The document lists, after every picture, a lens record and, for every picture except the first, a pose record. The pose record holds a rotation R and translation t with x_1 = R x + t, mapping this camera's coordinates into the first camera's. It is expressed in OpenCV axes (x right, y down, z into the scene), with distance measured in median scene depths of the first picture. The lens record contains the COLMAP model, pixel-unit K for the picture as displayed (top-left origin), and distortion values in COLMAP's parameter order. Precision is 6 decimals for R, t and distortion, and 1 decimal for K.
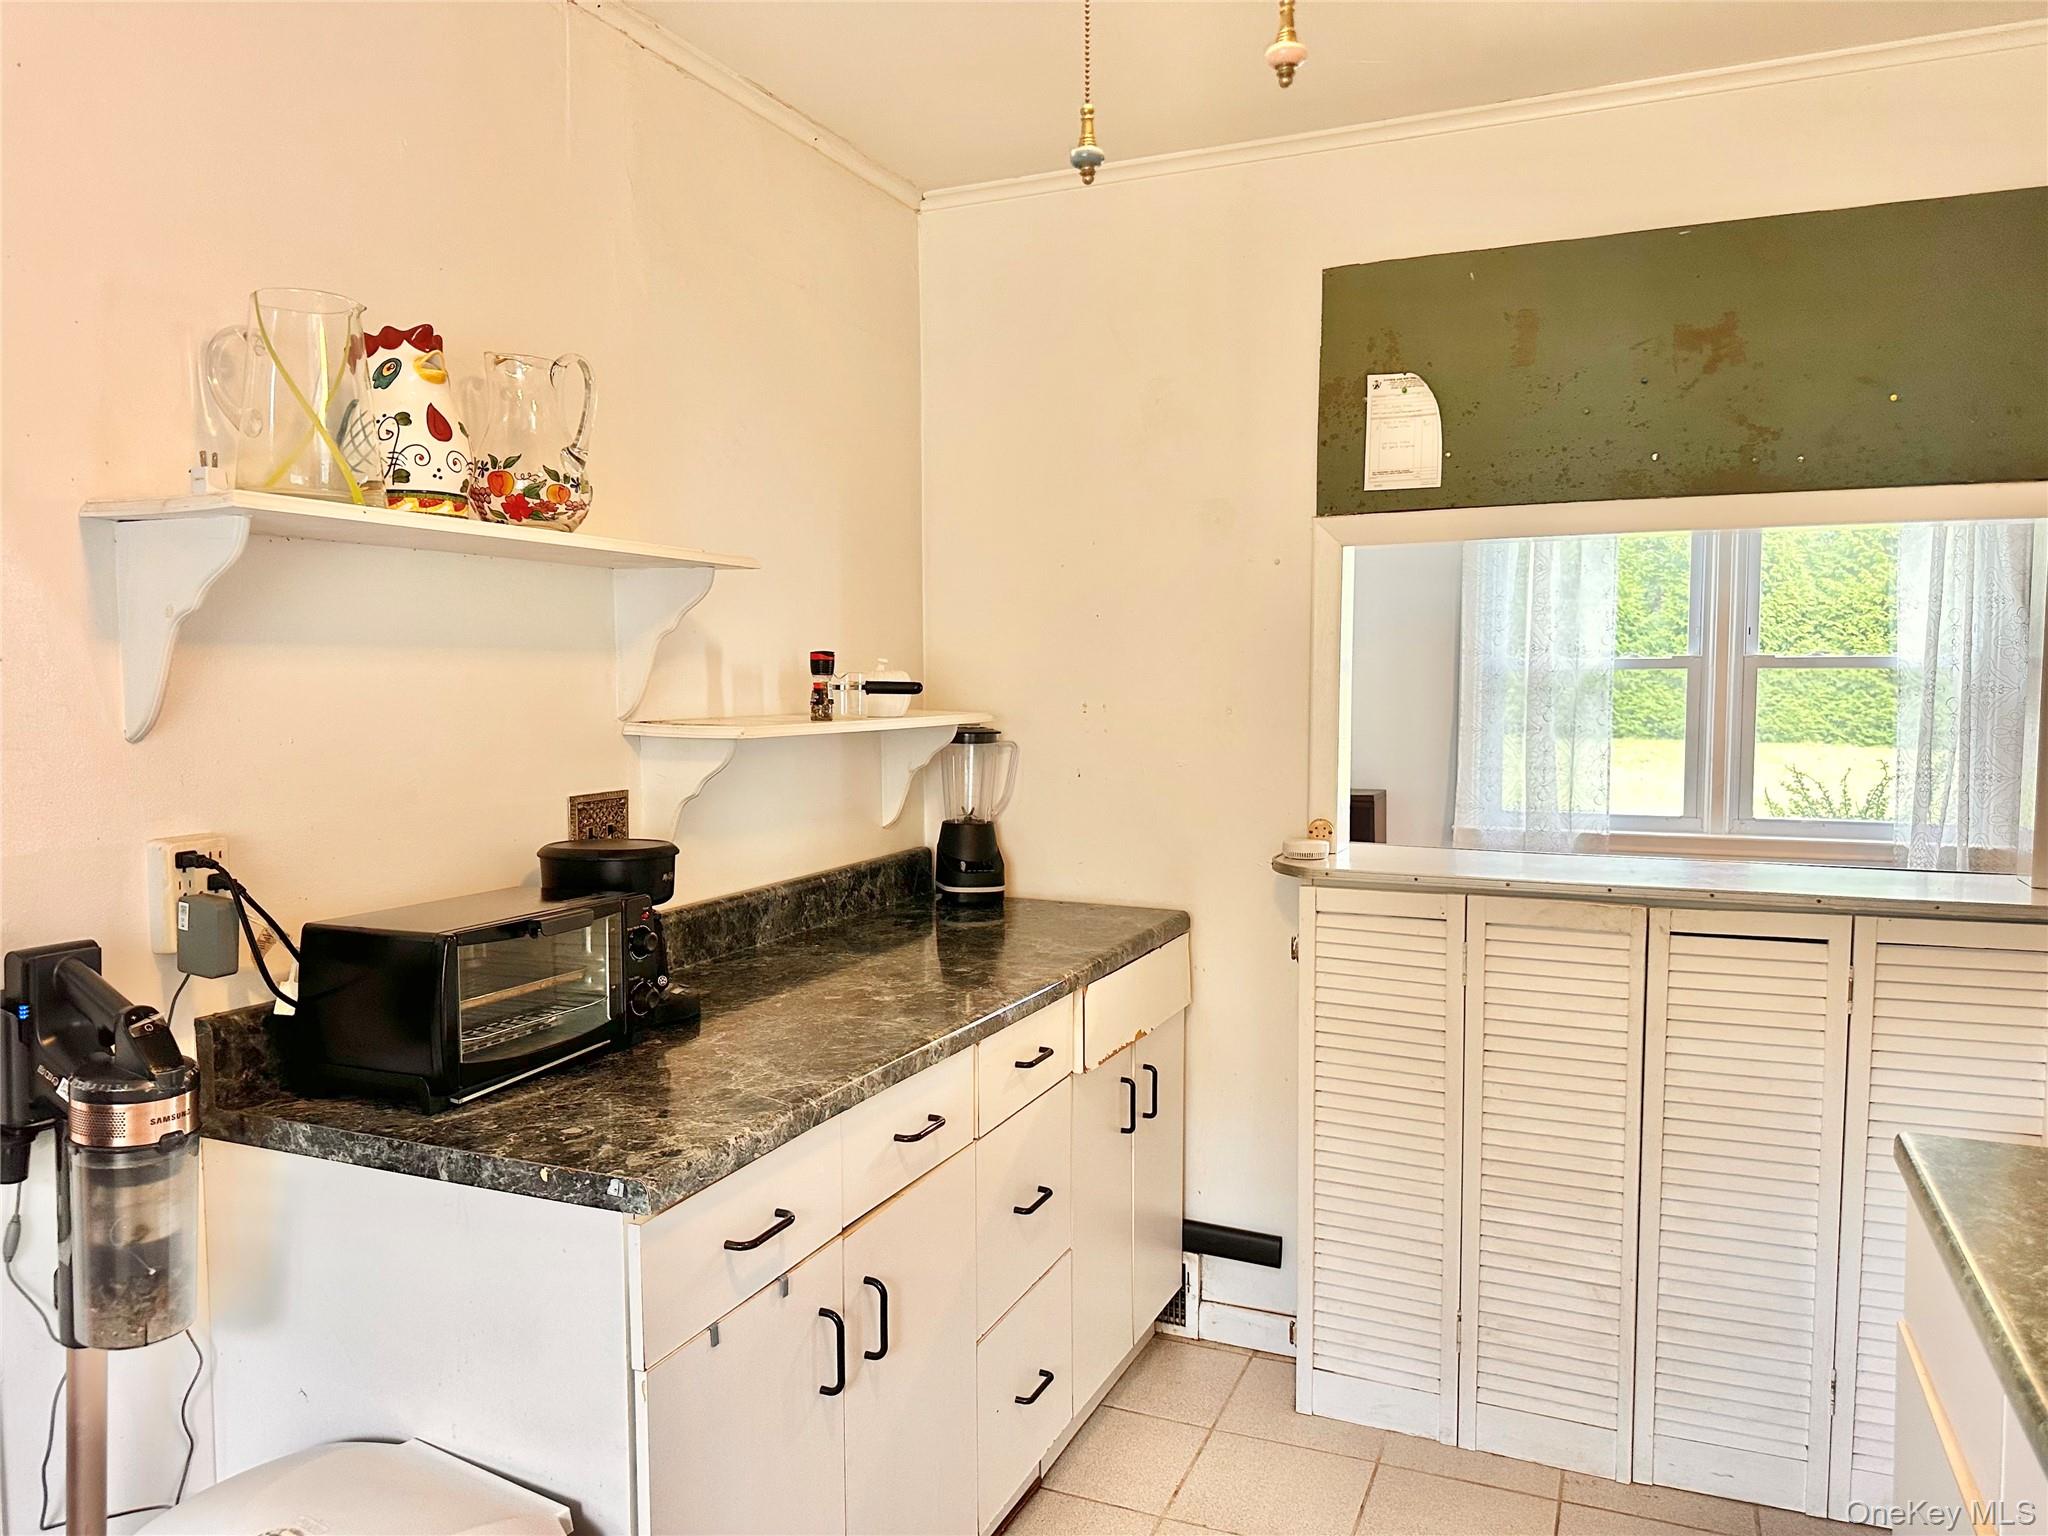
lens RADIAL K [[1444.0, 0, 1023.1], [0, 1444.0, 760.8], [0, 0, 1]] dist [0.001715, -0.000137]
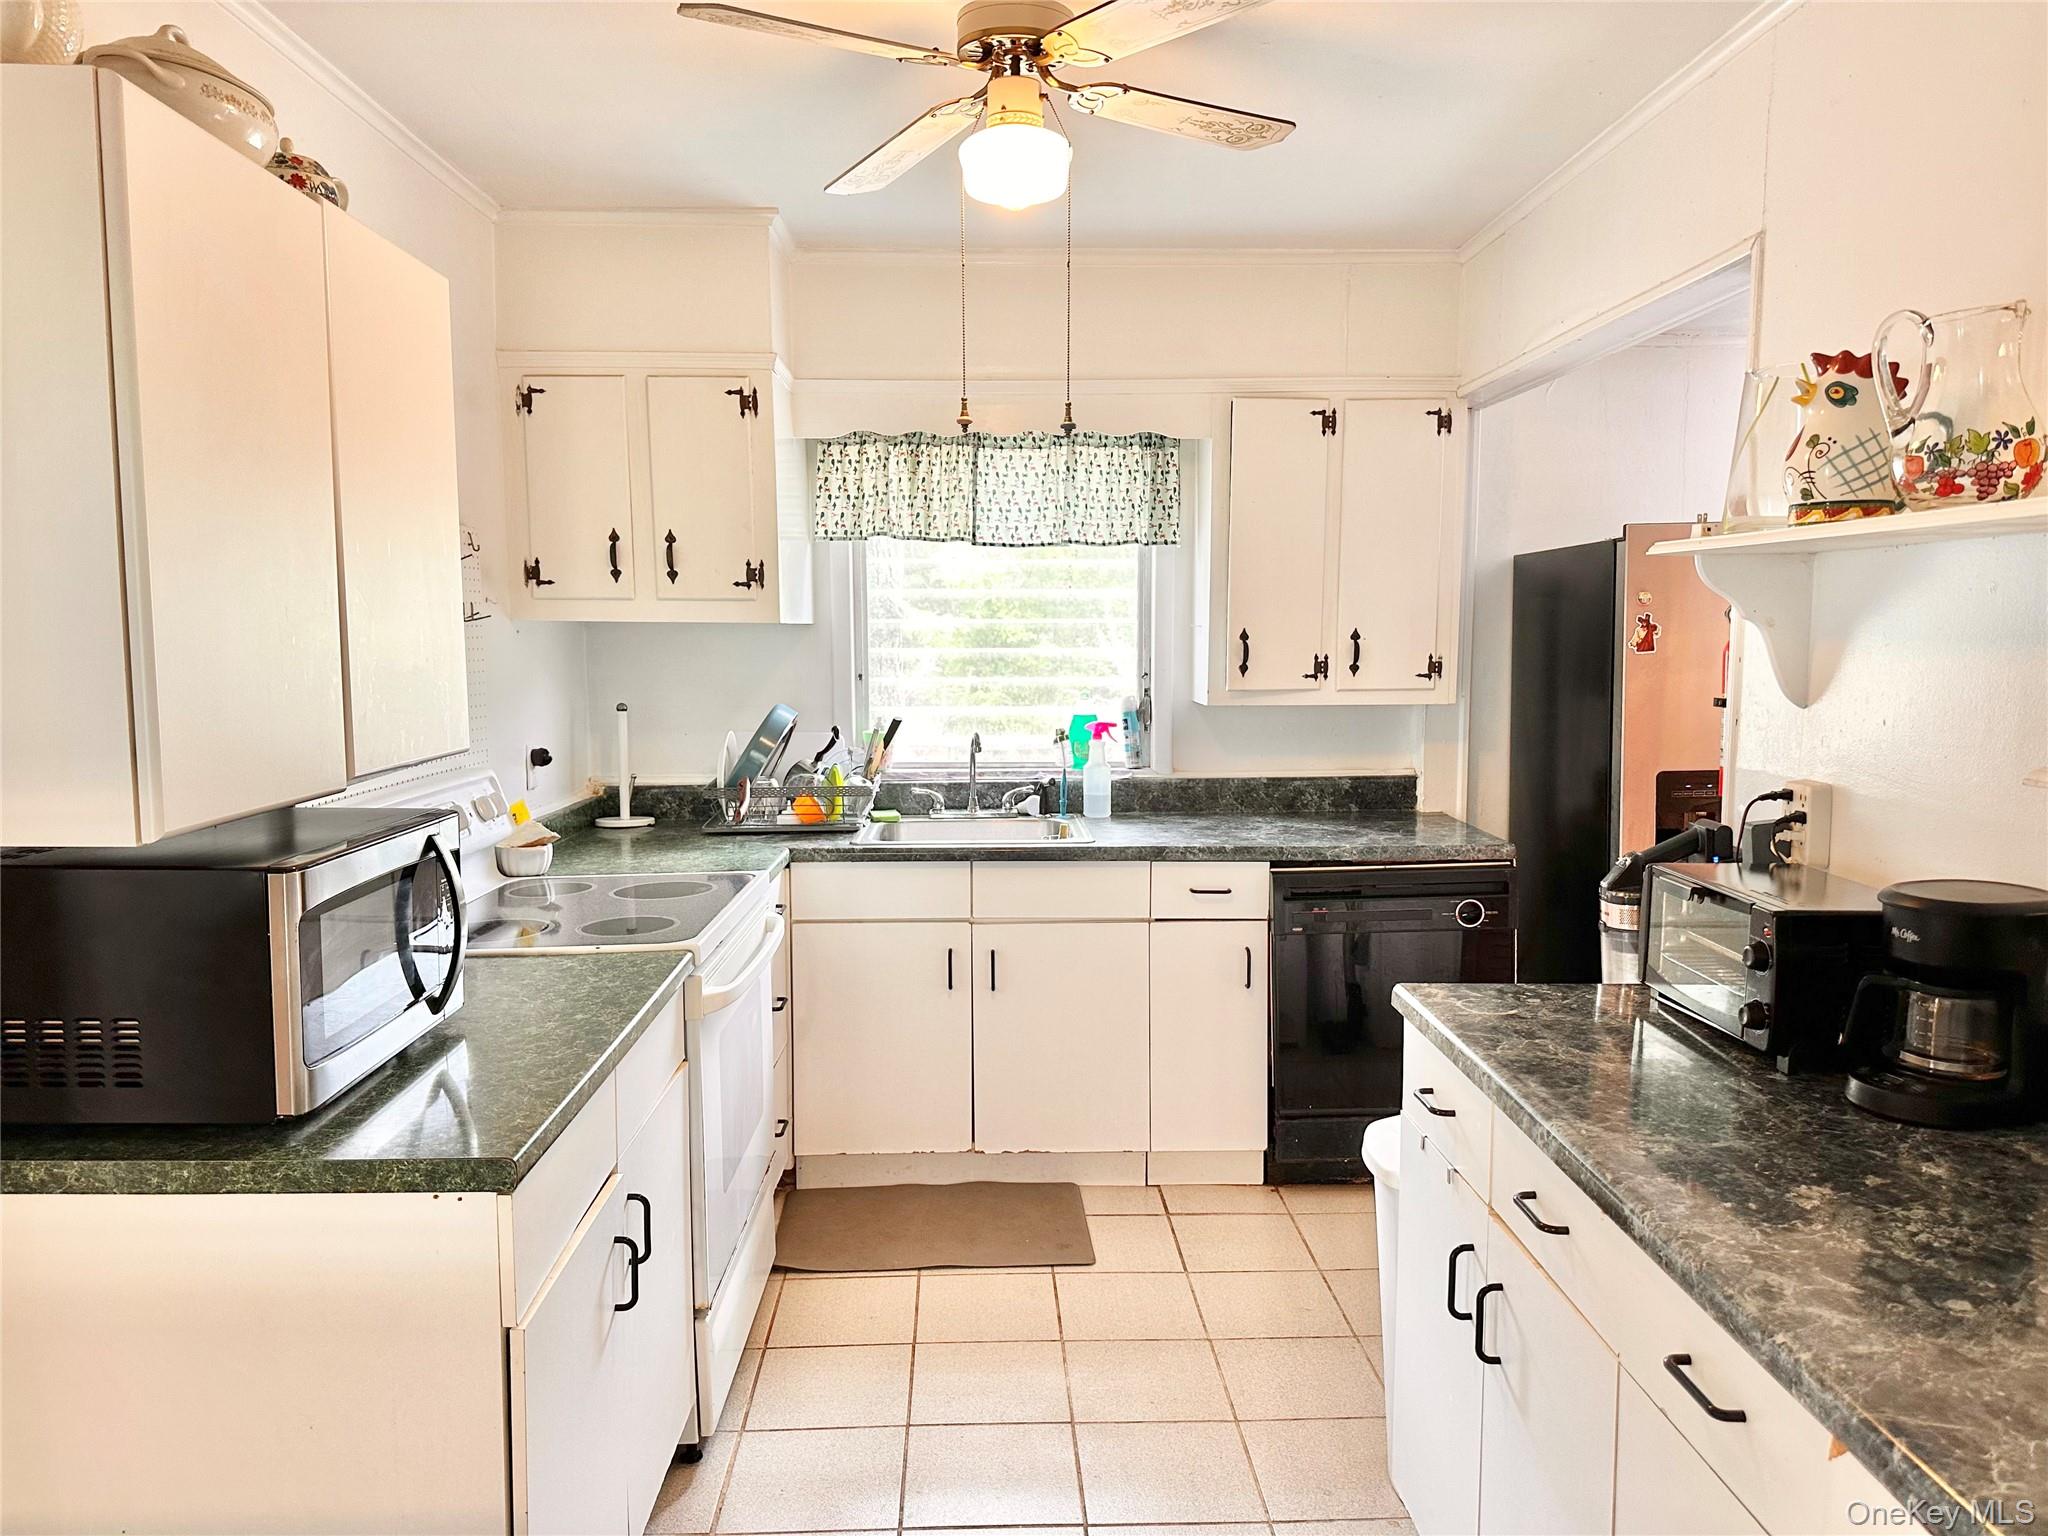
lens RADIAL K [[1444.0, 0, 1024.0], [0, 1444.0, 762.9], [0, 0, 1]] dist [0.001715, -0.000137]
pose [[-0.904229, 0.043814, -0.424794, 0.447849], [-0.022925, 0.988308, 0.150736, -0.130091], [0.426432, 0.146038, -0.892653, 1.448760]]
